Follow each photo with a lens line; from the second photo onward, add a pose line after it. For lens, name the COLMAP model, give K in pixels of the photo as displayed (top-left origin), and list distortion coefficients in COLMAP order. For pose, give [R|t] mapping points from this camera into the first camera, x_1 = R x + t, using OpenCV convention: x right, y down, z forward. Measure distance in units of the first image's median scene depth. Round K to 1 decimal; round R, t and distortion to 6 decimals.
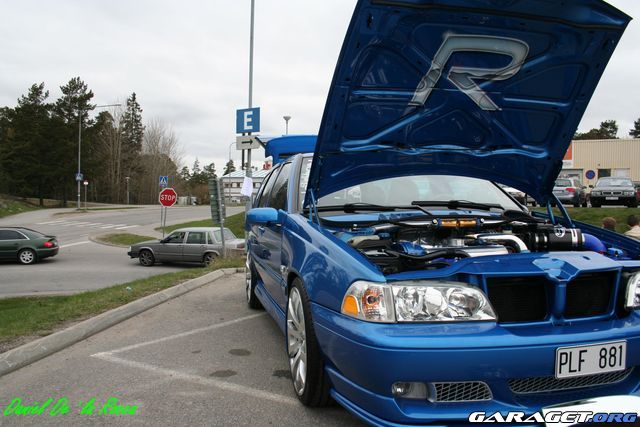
lens RADIAL K [[547.1, 0, 323.3], [0, 547.1, 218.3], [0, 0, 1]] dist [-0.105907, 0.041718]
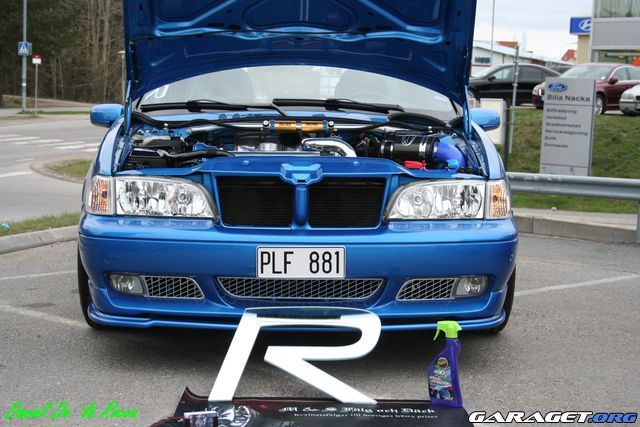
lens RADIAL K [[1201.5, 0, 318.6], [0, 1201.5, 213.1], [0, 0, 1]] dist [0.006191, 0.000000]
pose [[0.977295, 0.039248, -0.208215, 0.643749], [-0.027155, 0.997791, 0.060627, 0.028407], [0.210134, -0.053597, 0.976202, -0.726147]]
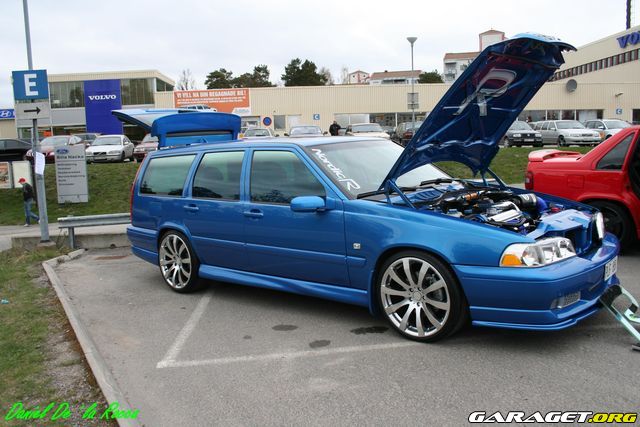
lens RADIAL K [[598.6, 0, 318.6], [0, 598.6, 213.4], [0, 0, 1]] dist [-0.078268, 0.000000]
pose [[0.801328, -0.113634, 0.587333, -0.987687], [0.065507, 0.992557, 0.102659, -0.133029], [-0.594627, -0.043789, 0.802808, -0.015116]]
